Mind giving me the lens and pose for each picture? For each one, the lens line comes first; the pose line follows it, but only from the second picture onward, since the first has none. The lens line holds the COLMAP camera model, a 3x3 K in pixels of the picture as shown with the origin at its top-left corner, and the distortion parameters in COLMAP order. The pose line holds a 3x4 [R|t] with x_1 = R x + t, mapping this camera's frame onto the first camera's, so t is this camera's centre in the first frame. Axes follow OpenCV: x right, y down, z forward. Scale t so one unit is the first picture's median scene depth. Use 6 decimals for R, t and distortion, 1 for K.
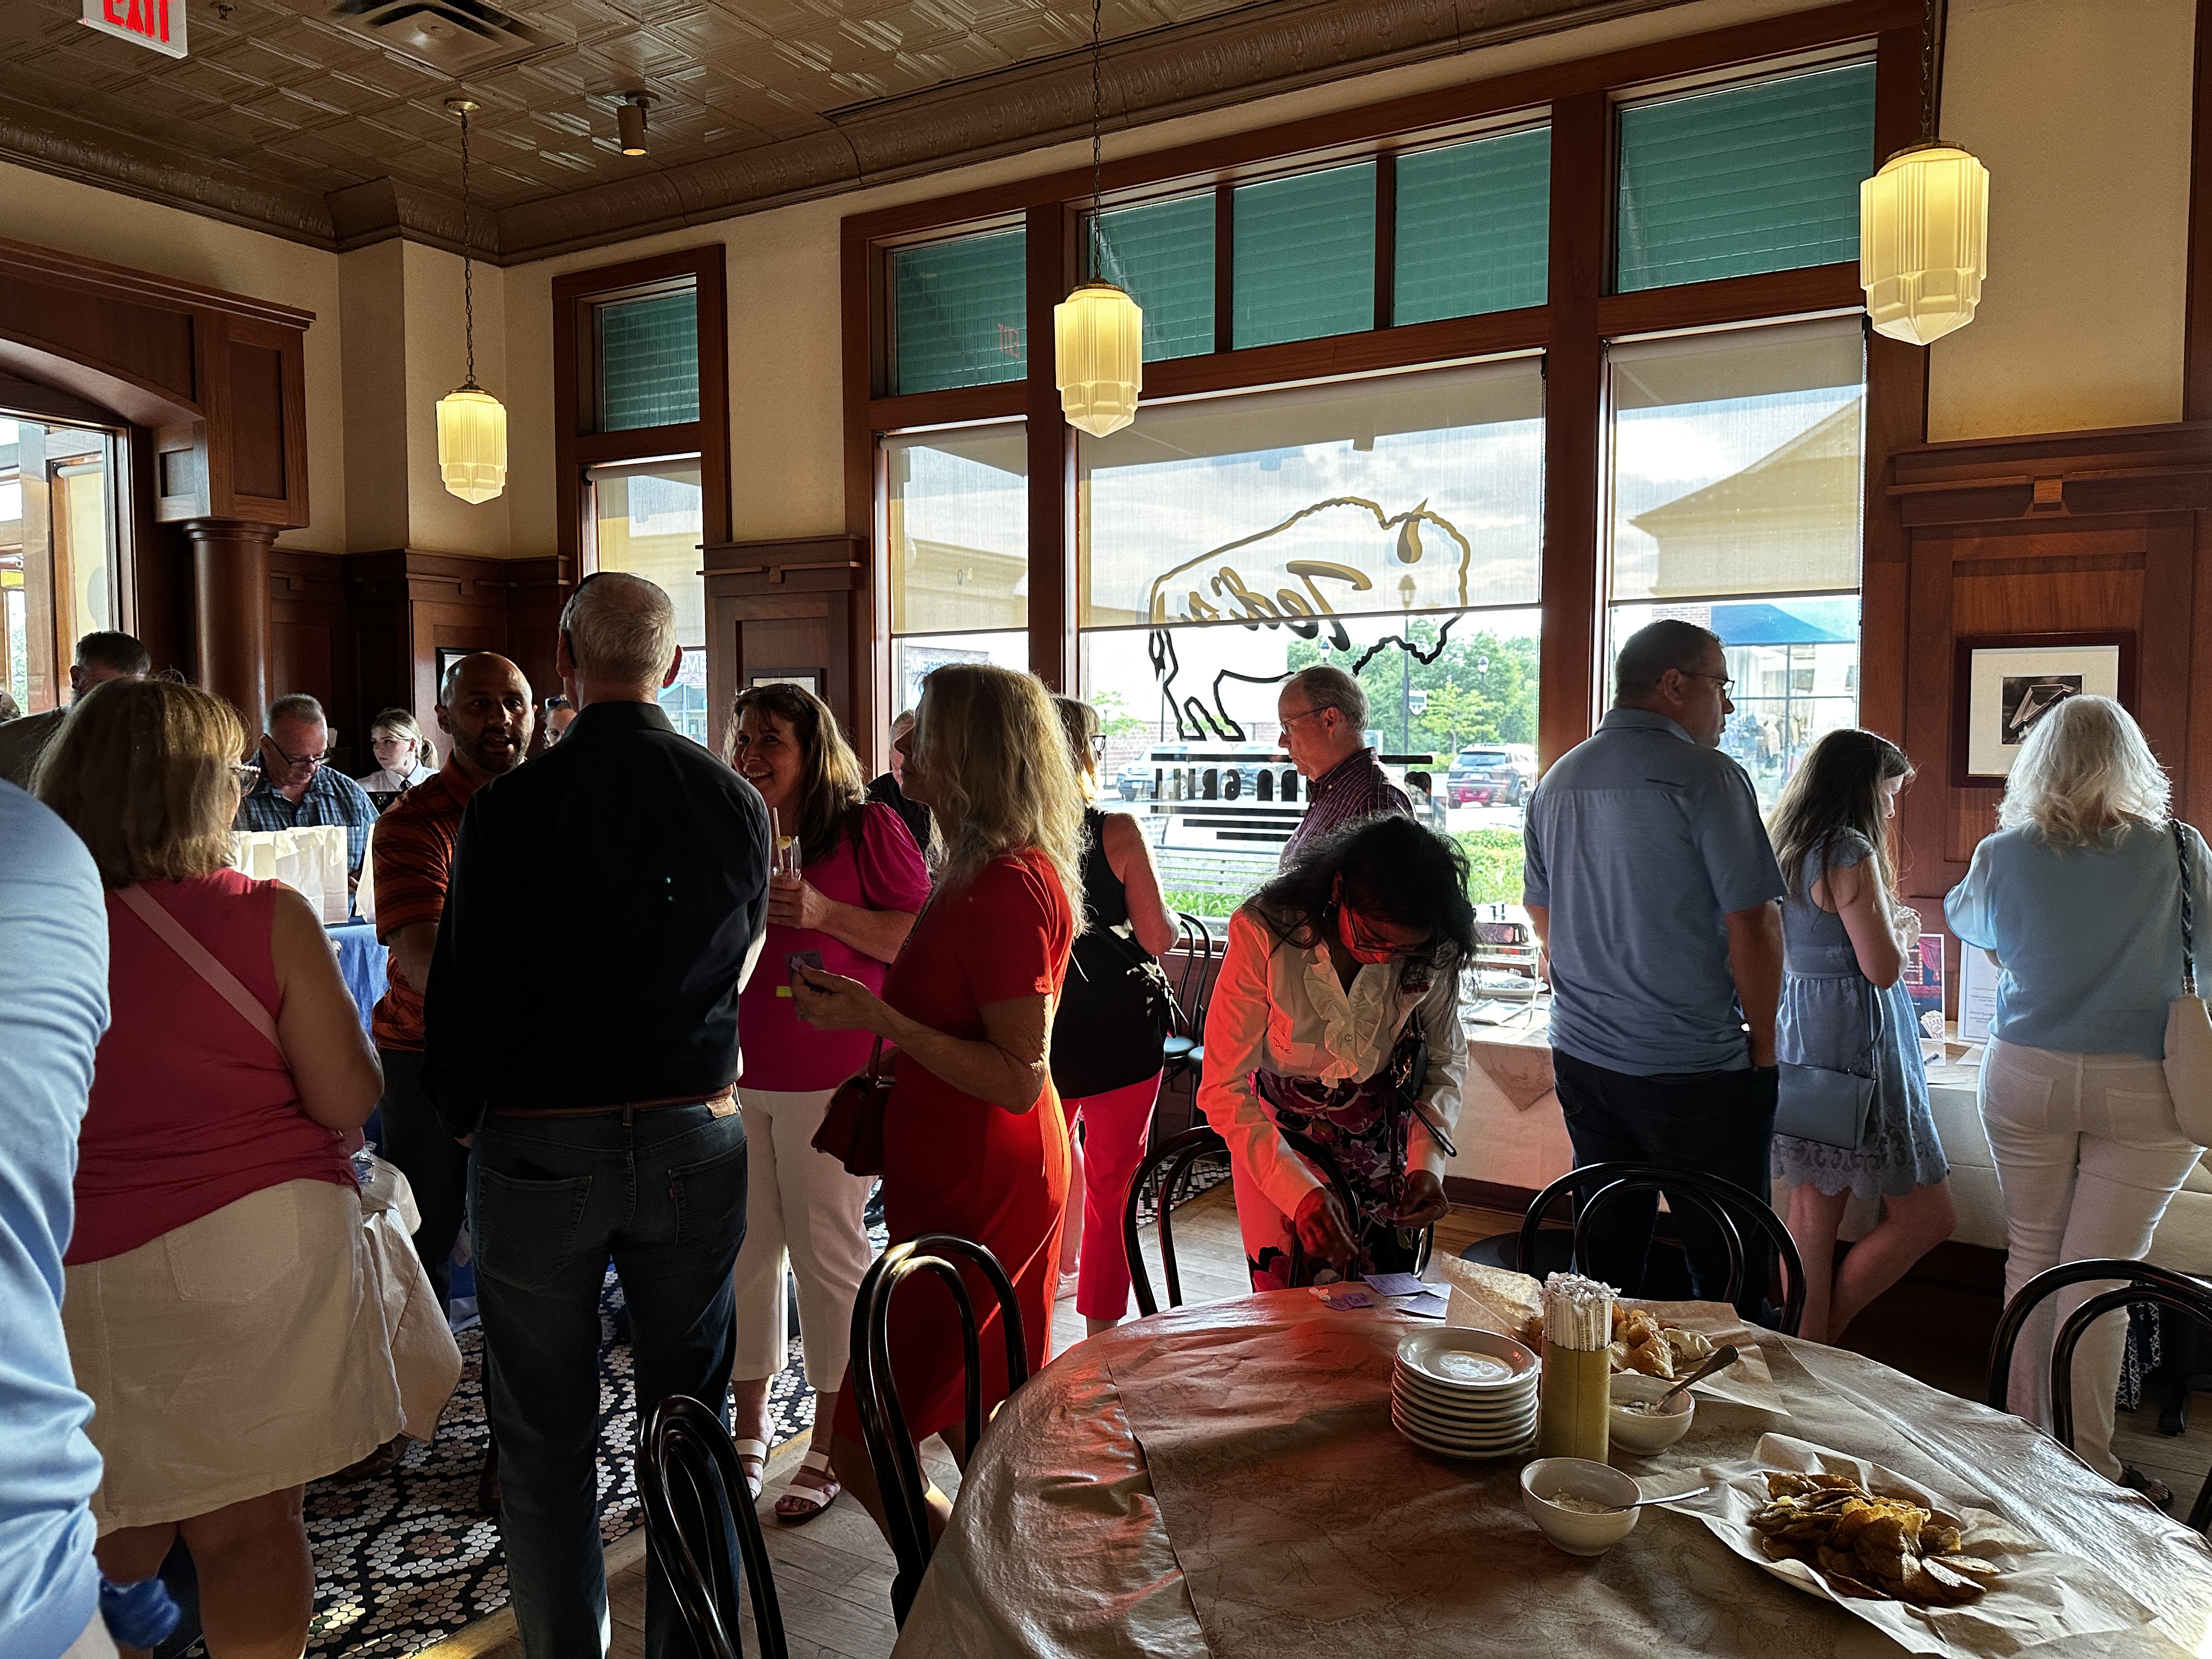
lens RADIAL K [[1632.6, 0, 1104.9], [0, 1632.6, 819.6], [0, 0, 1]] dist [0.007793, -0.002514]
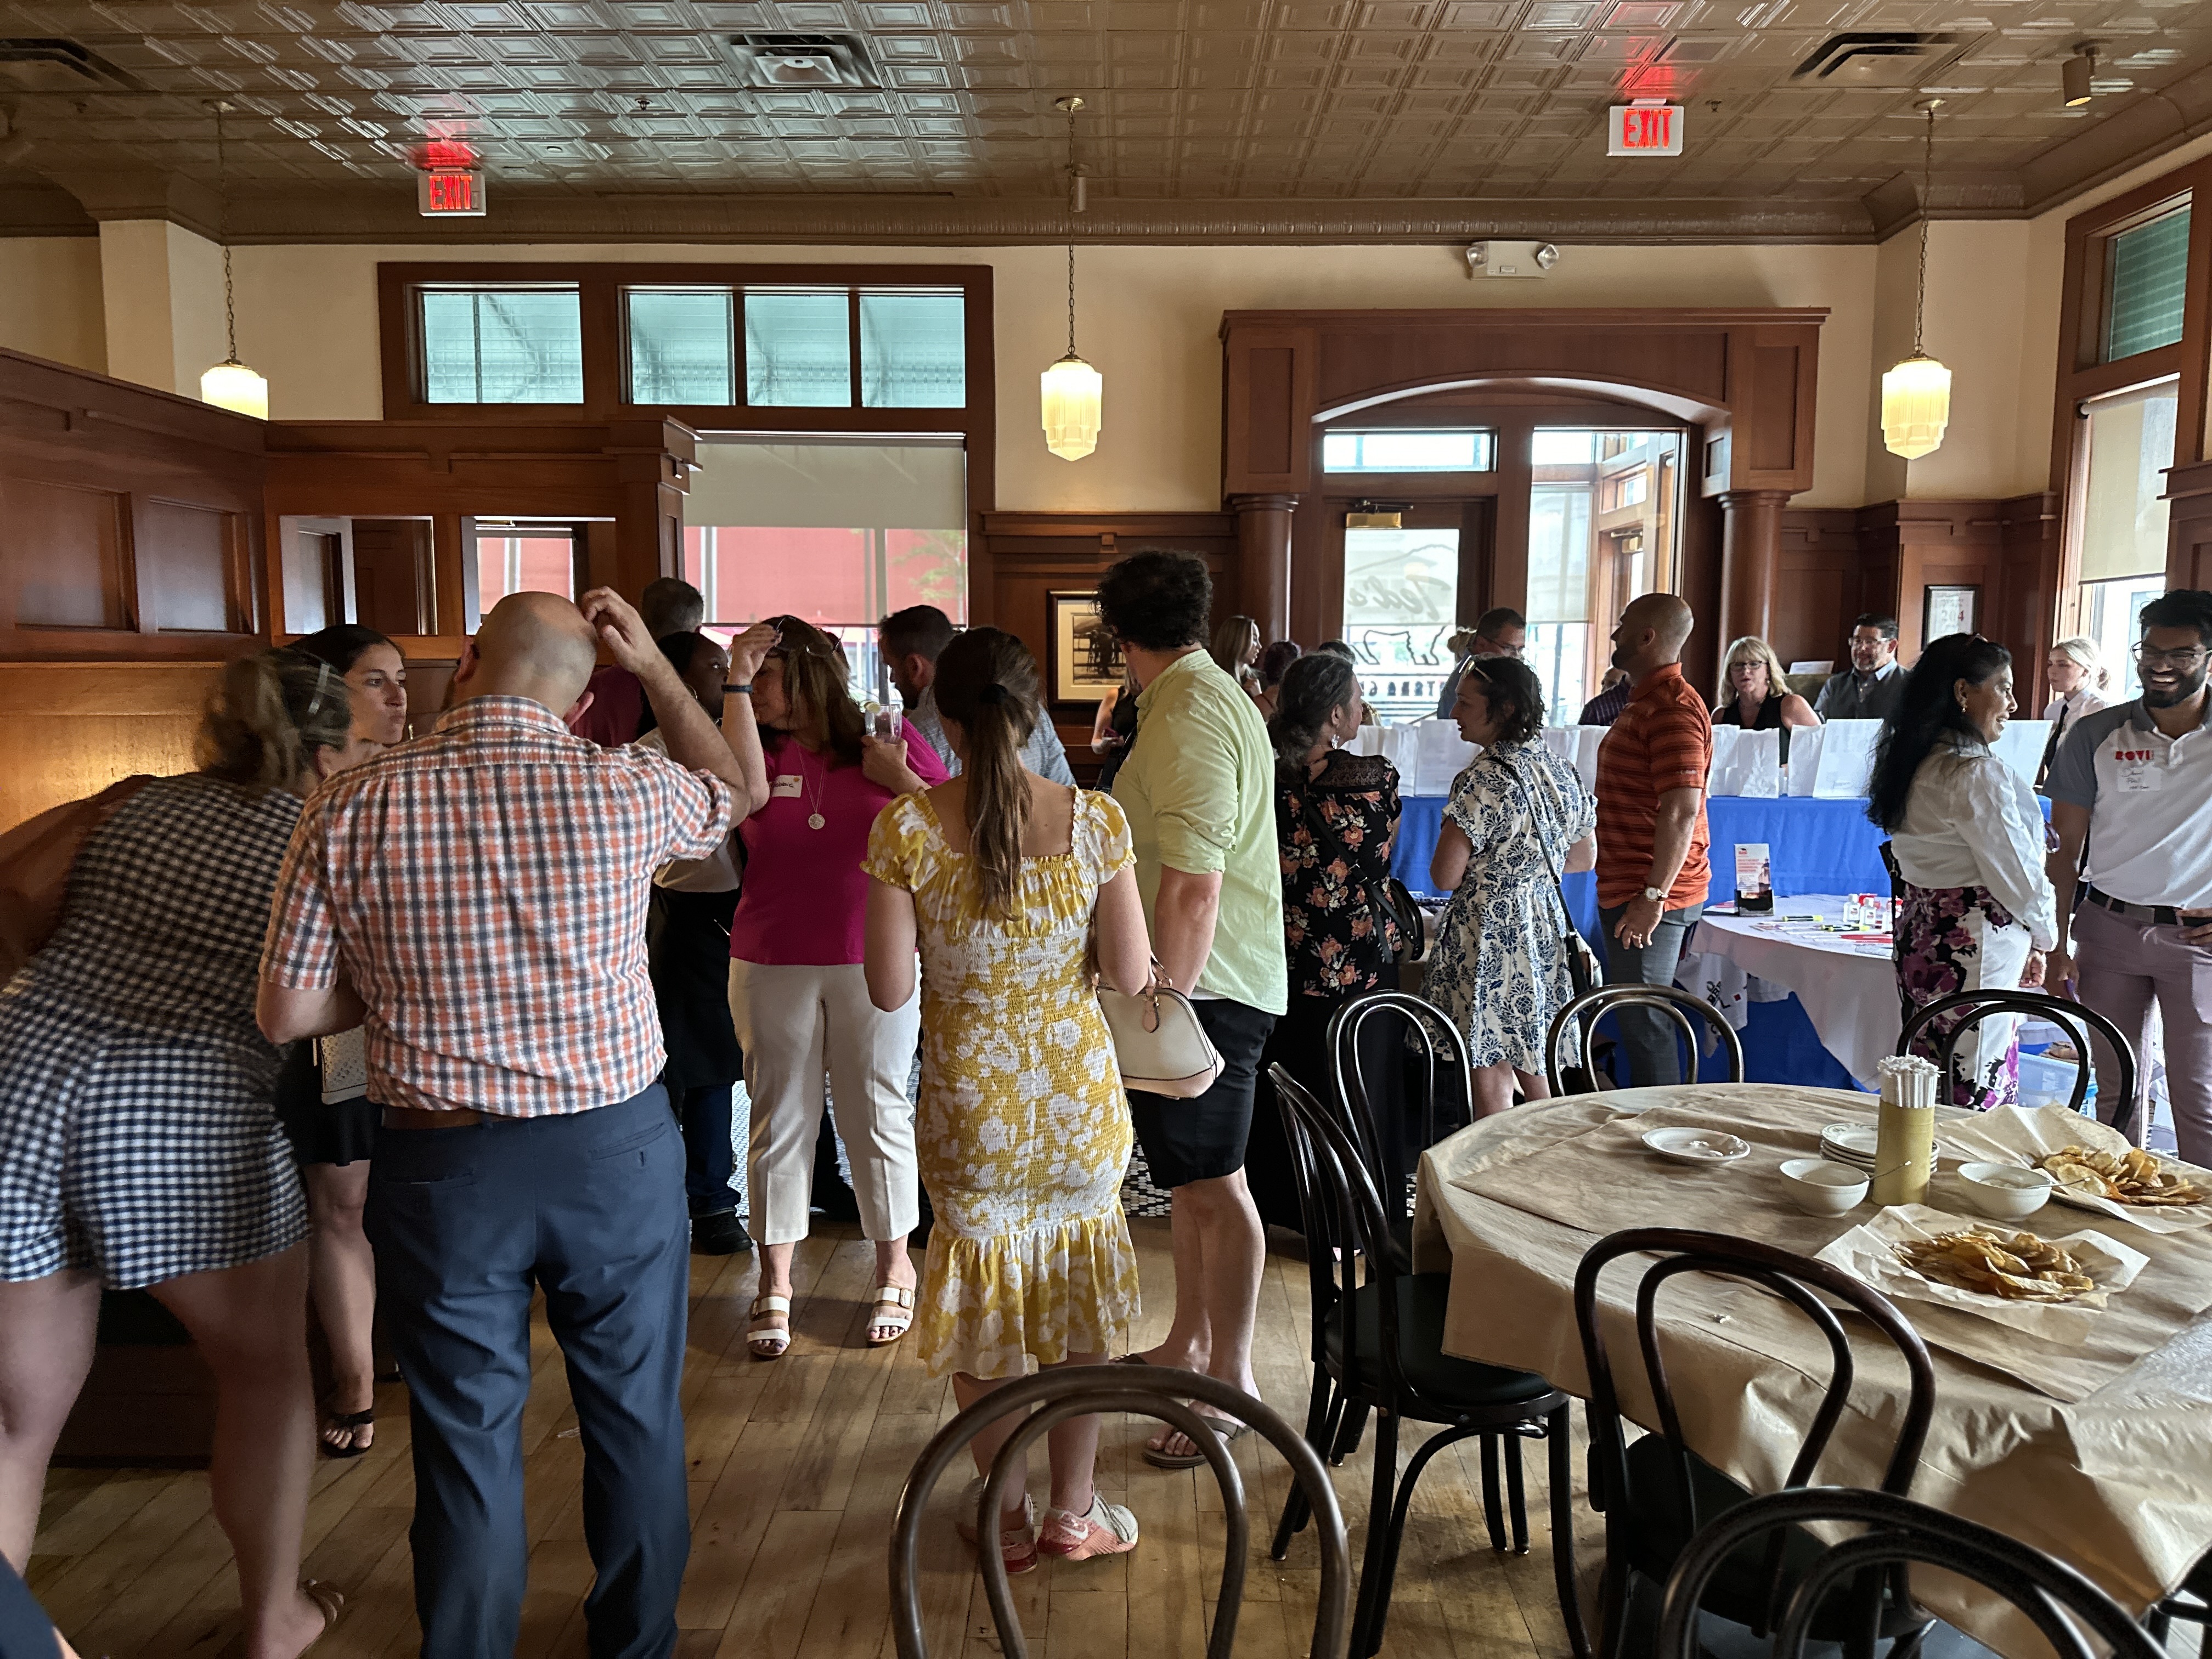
lens RADIAL K [[1632.6, 0, 1104.9], [0, 1632.6, 819.6], [0, 0, 1]] dist [0.007793, -0.002514]
pose [[0.500354, 0.081543, -0.861973, 0.316241], [-0.042543, 0.996668, 0.069591, 0.002873], [0.864775, 0.001851, 0.502156, -0.059561]]
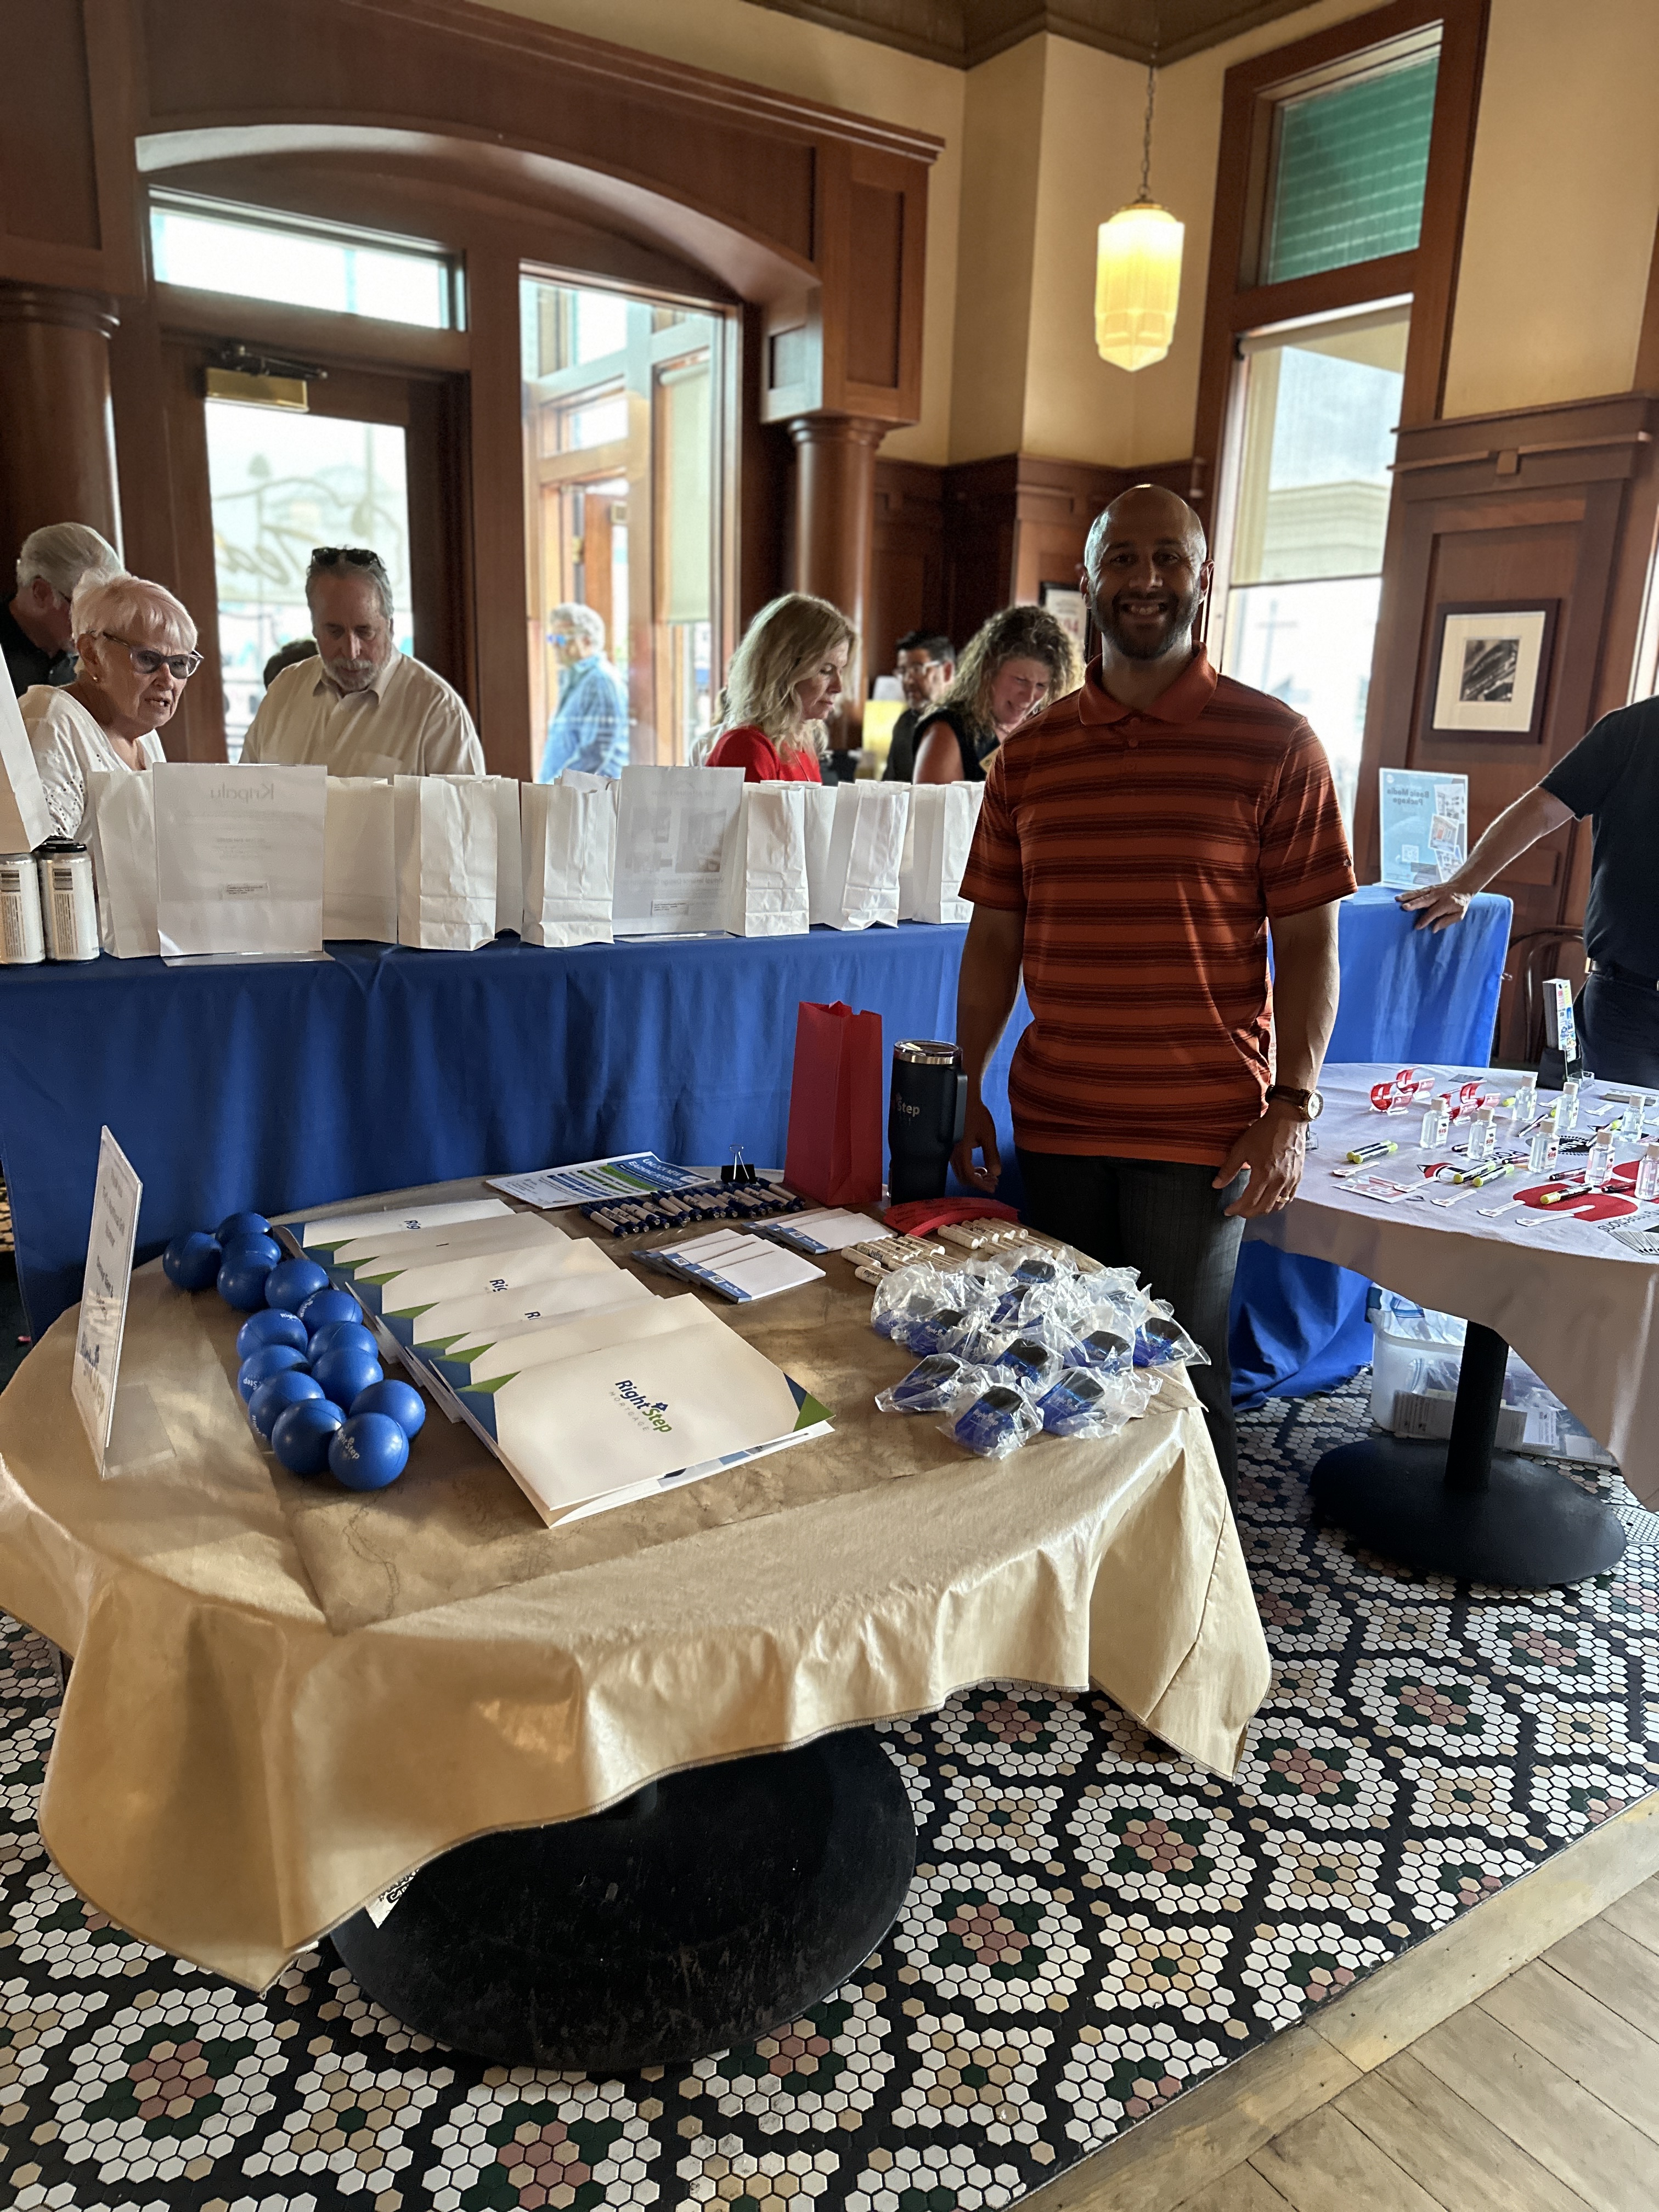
lens RADIAL K [[1598.0, 0, 832.8], [0, 1598.0, 1134.9], [0, 0, 1]] dist [0.017890, -0.007554]
pose [[0.904378, 0.134895, -0.404850, -0.145306], [-0.053791, 0.977191, 0.205436, 0.011433], [0.423328, -0.164015, 0.891006, 0.189395]]
